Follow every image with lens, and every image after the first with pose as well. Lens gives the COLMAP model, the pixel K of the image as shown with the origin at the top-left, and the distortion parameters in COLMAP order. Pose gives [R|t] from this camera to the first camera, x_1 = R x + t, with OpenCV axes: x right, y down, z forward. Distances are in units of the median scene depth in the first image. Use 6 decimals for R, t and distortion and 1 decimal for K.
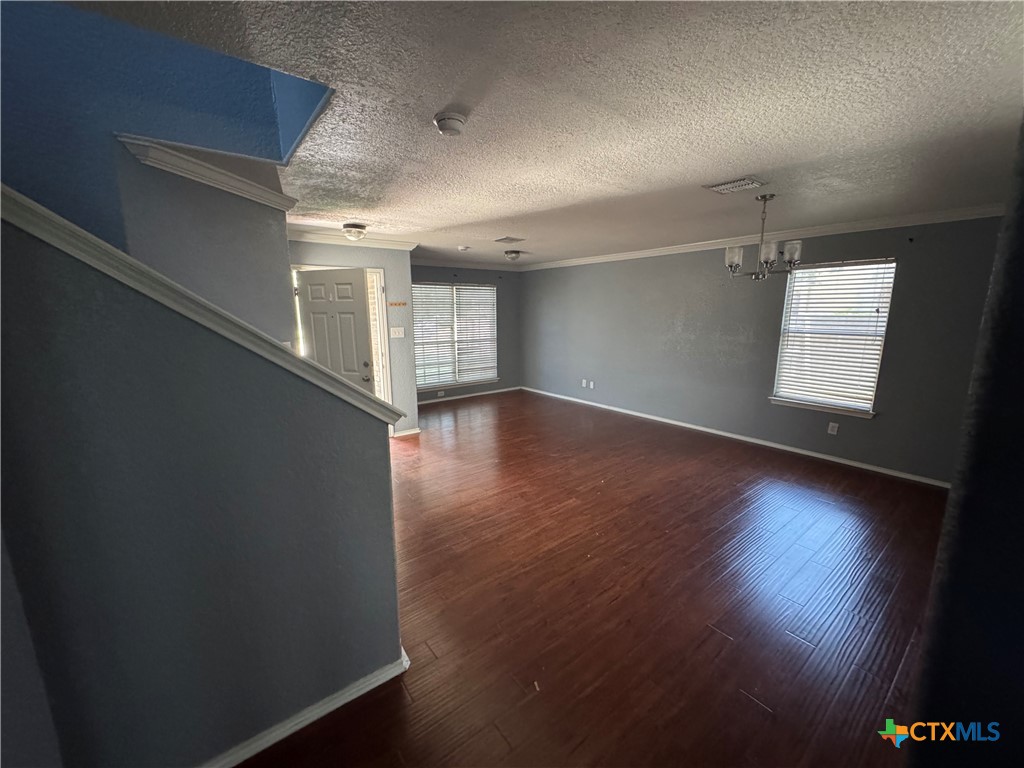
lens RADIAL K [[409.8, 0, 513.8], [0, 409.8, 383.7], [0, 0, 1]] dist [-0.002807, -0.000272]
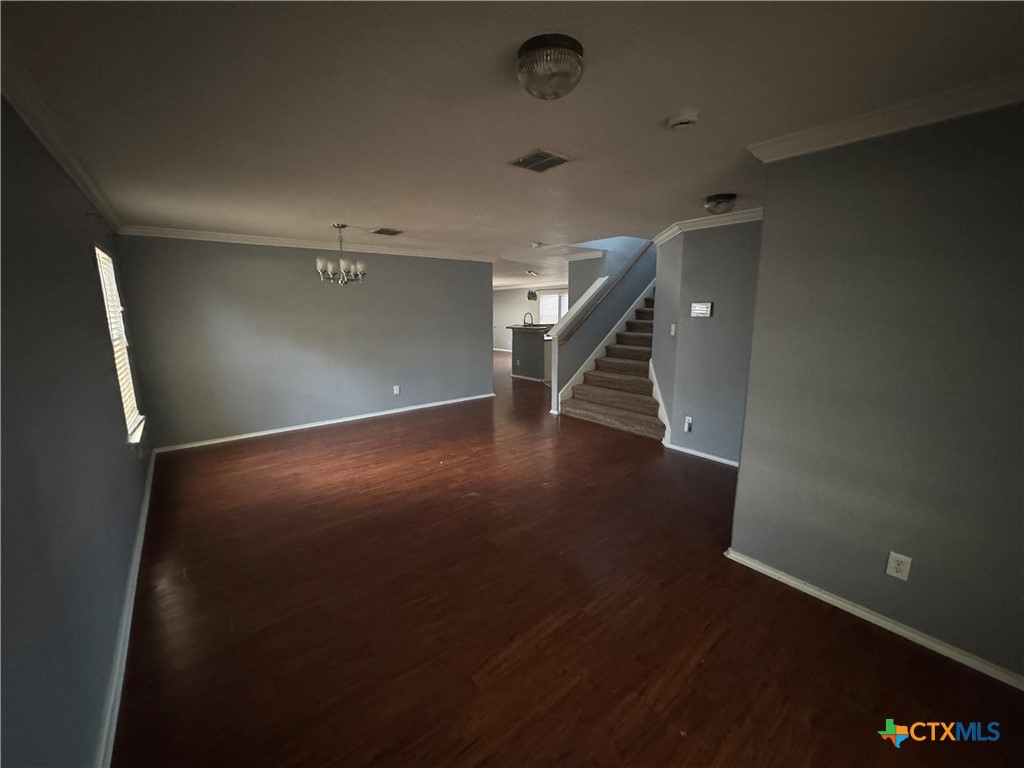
lens RADIAL K [[409.8, 0, 510.5], [0, 409.8, 385.1], [0, 0, 1]] dist [-0.002807, -0.000272]
pose [[-0.999914, 0.011567, -0.006235, 0.019453], [0.008546, 0.932901, 0.360031, -0.184647], [0.009981, 0.359946, -0.932920, 1.040819]]
